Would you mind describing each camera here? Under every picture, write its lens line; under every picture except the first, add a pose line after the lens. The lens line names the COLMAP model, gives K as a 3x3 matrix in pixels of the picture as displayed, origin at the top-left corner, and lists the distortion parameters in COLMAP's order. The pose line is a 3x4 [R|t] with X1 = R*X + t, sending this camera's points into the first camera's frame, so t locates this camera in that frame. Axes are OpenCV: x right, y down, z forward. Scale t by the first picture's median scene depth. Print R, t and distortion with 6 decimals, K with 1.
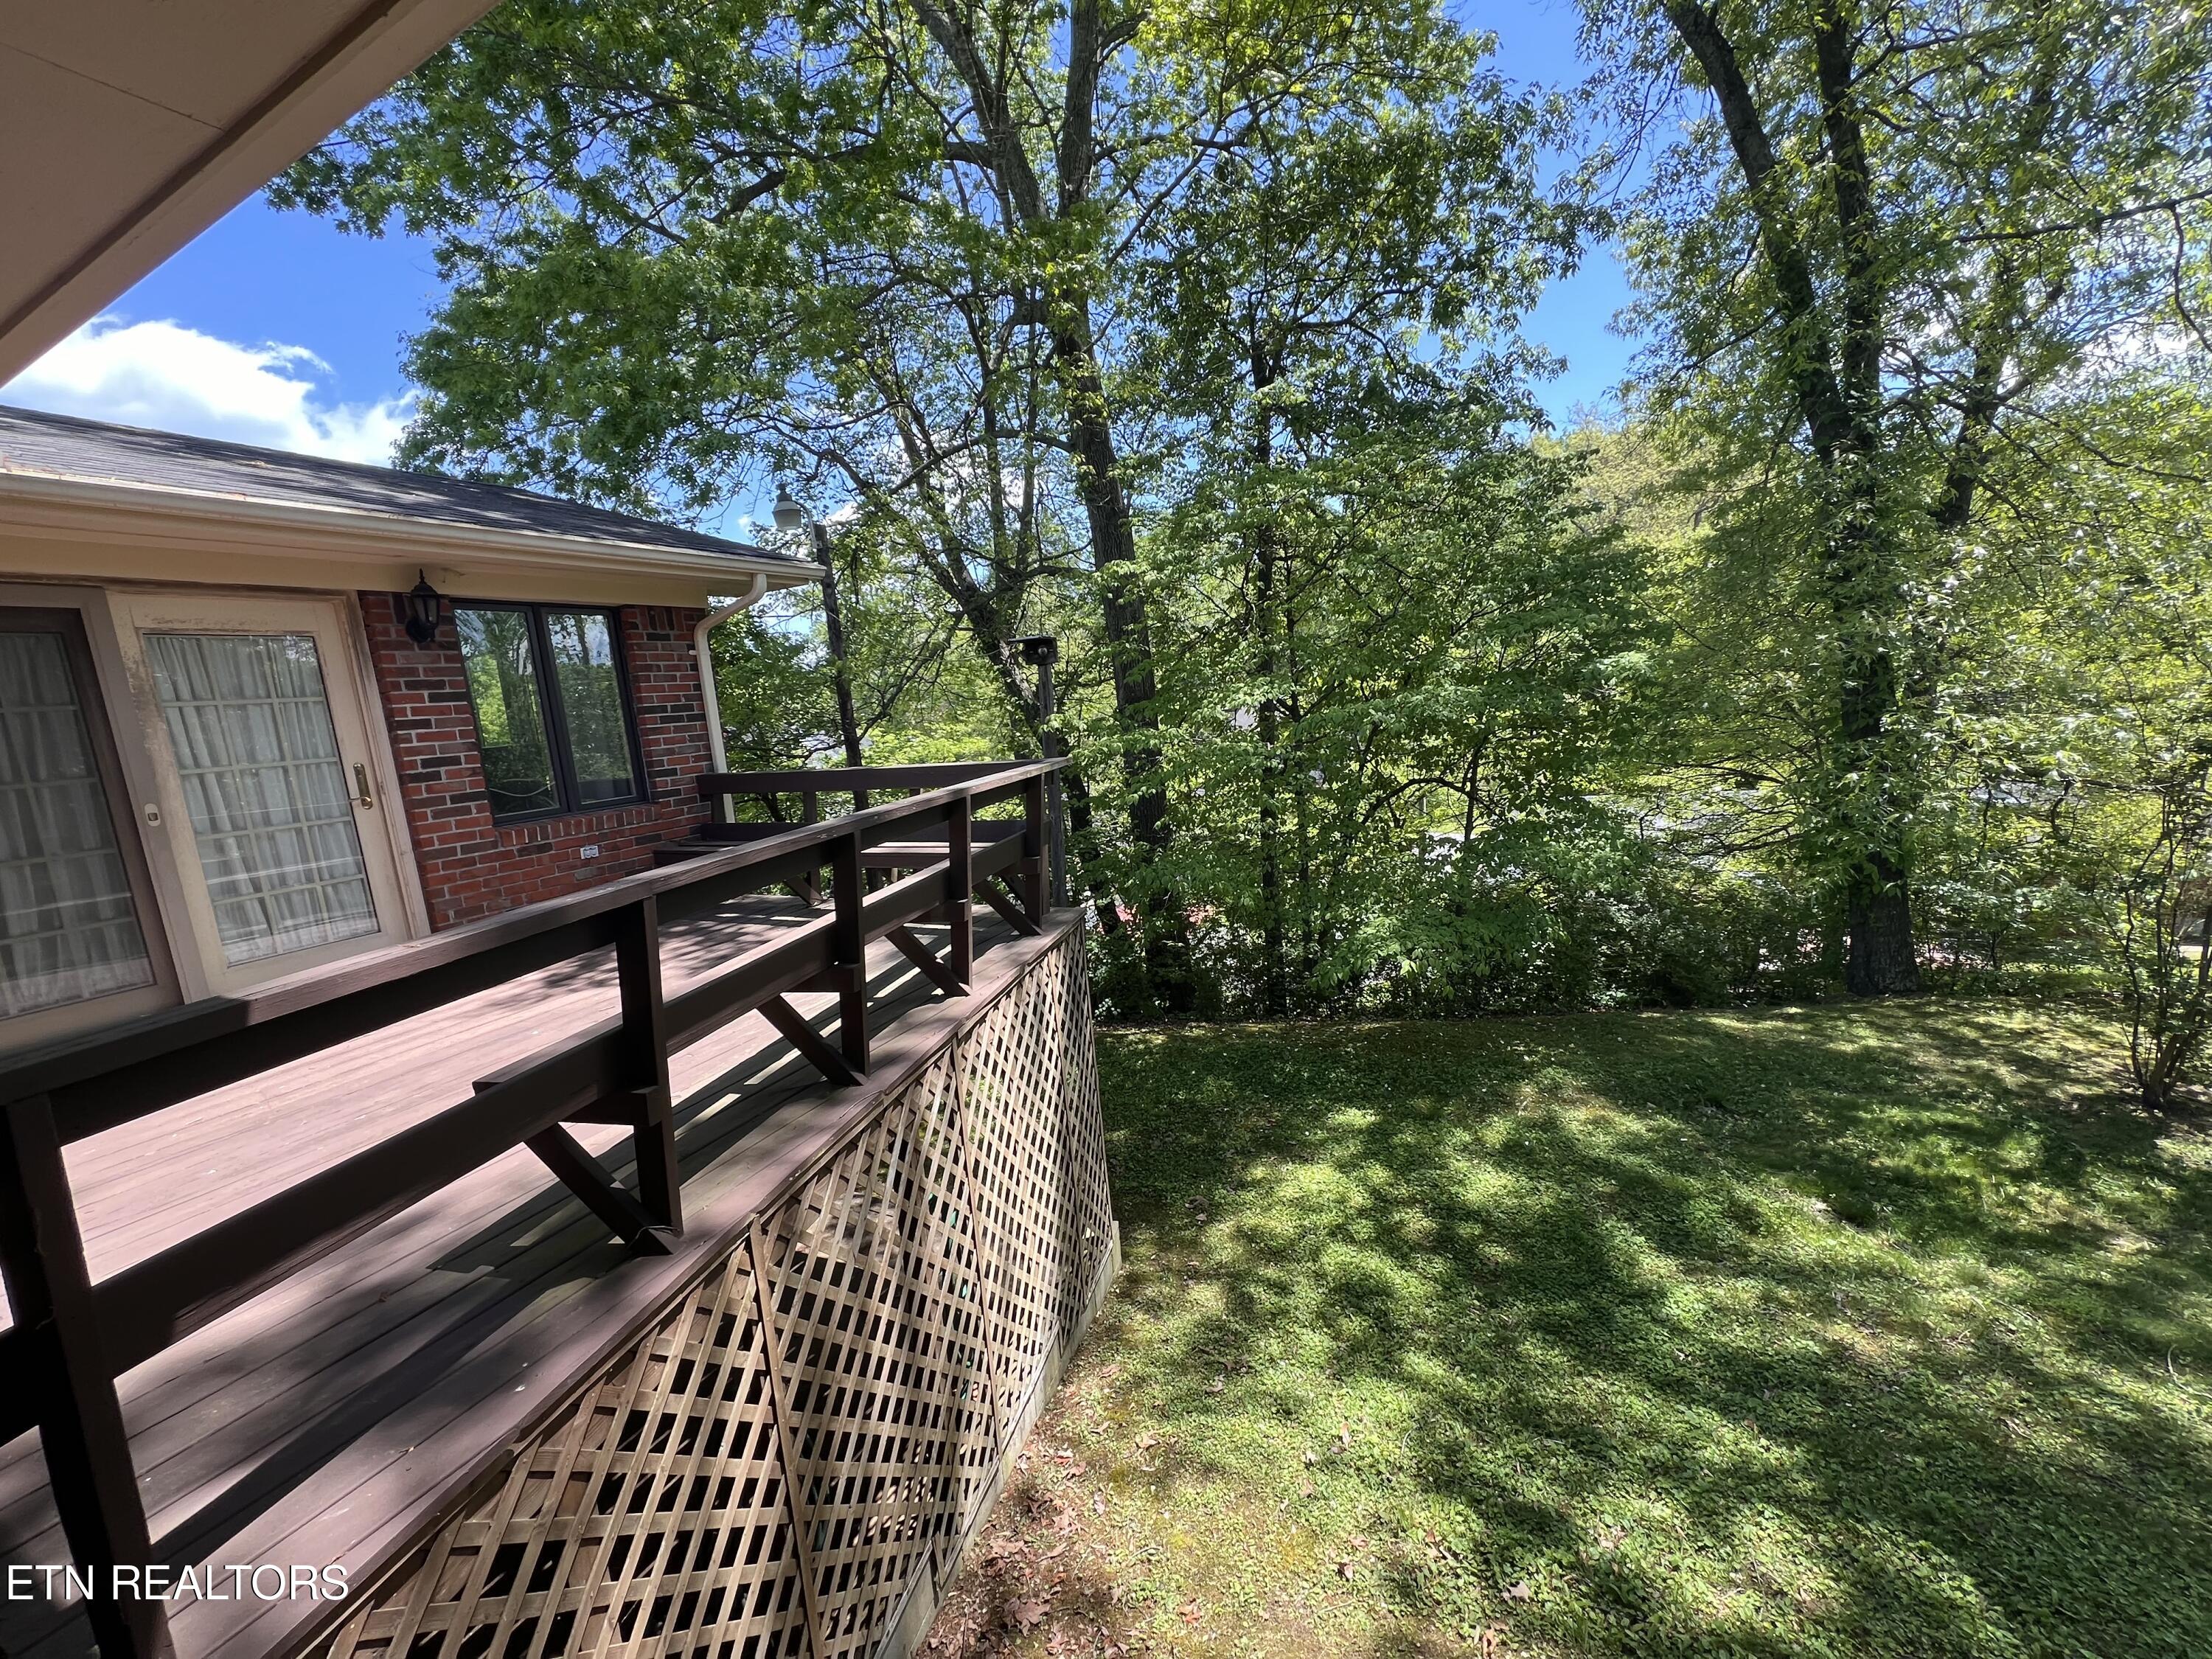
lens RADIAL K [[880.8, 0, 1108.0], [0, 880.8, 829.5], [0, 0, 1]] dist [-0.002941, 0.001086]
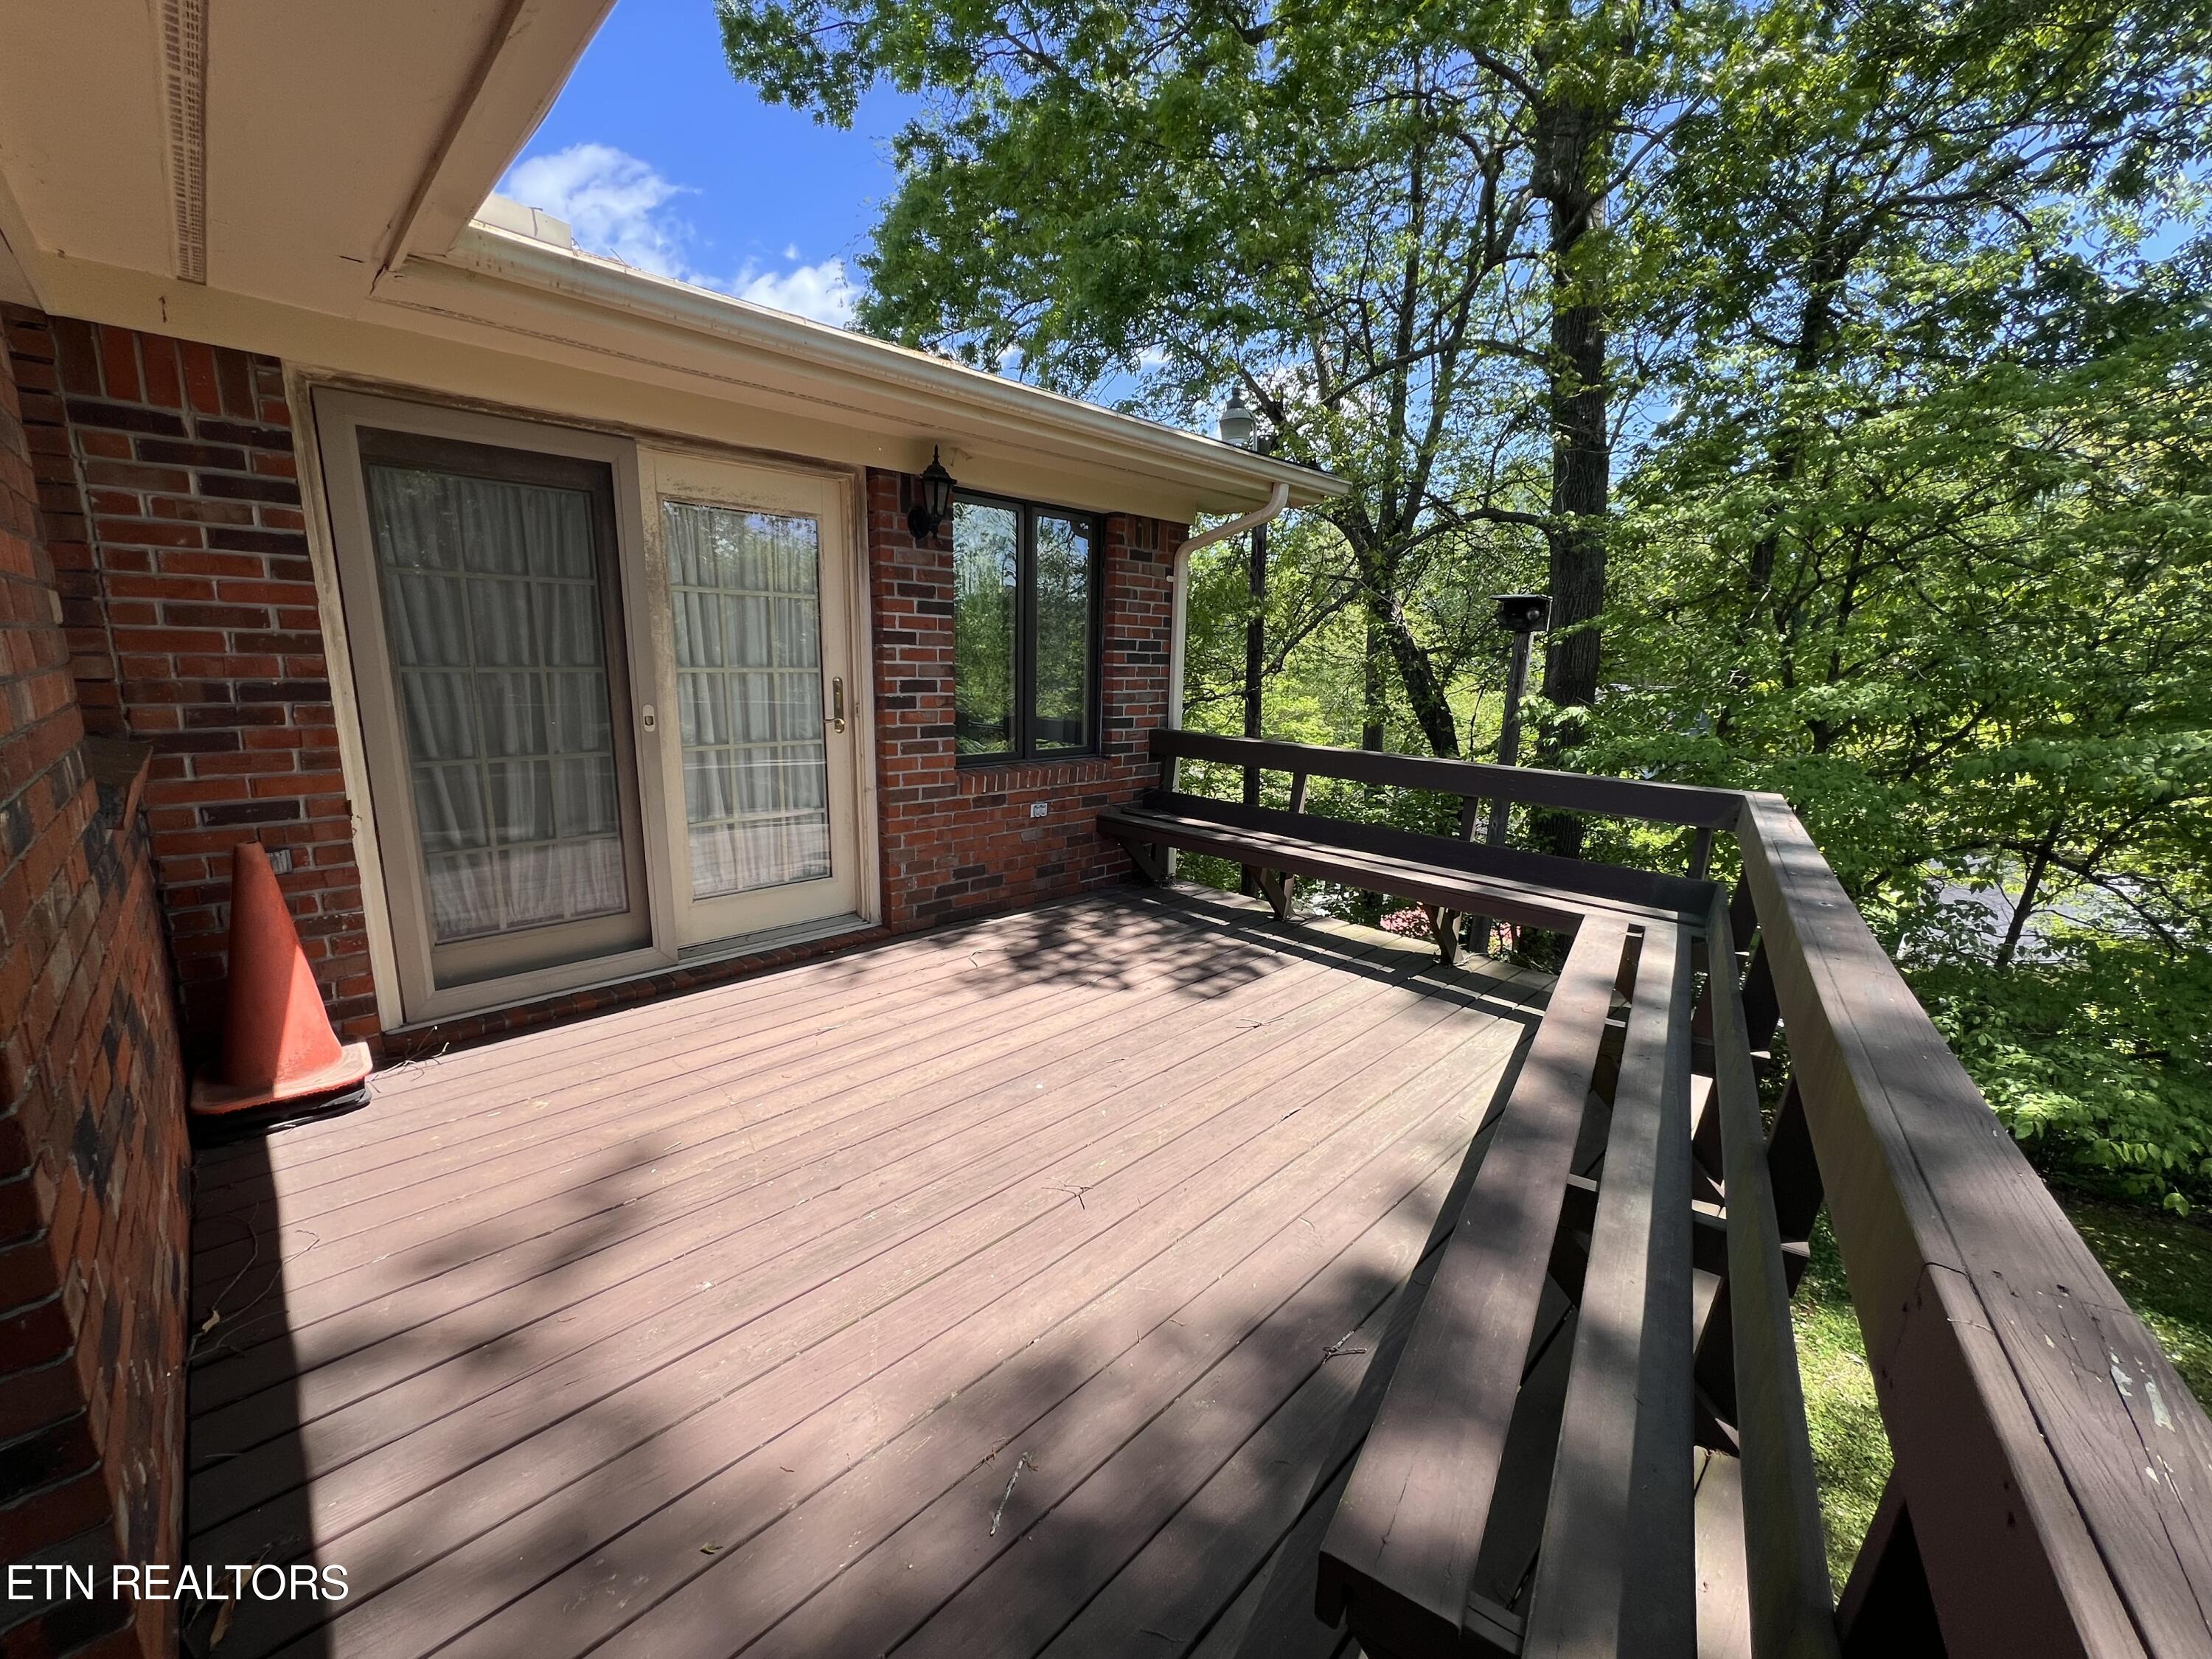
lens RADIAL K [[884.9, 0, 1104.8], [0, 884.9, 829.3], [0, 0, 1]] dist [-0.002884, 0.001042]
pose [[0.944959, 0.166022, -0.281937, -0.340104], [-0.150075, 0.985640, 0.077403, -0.035144], [0.290739, -0.030831, 0.956305, 0.255025]]
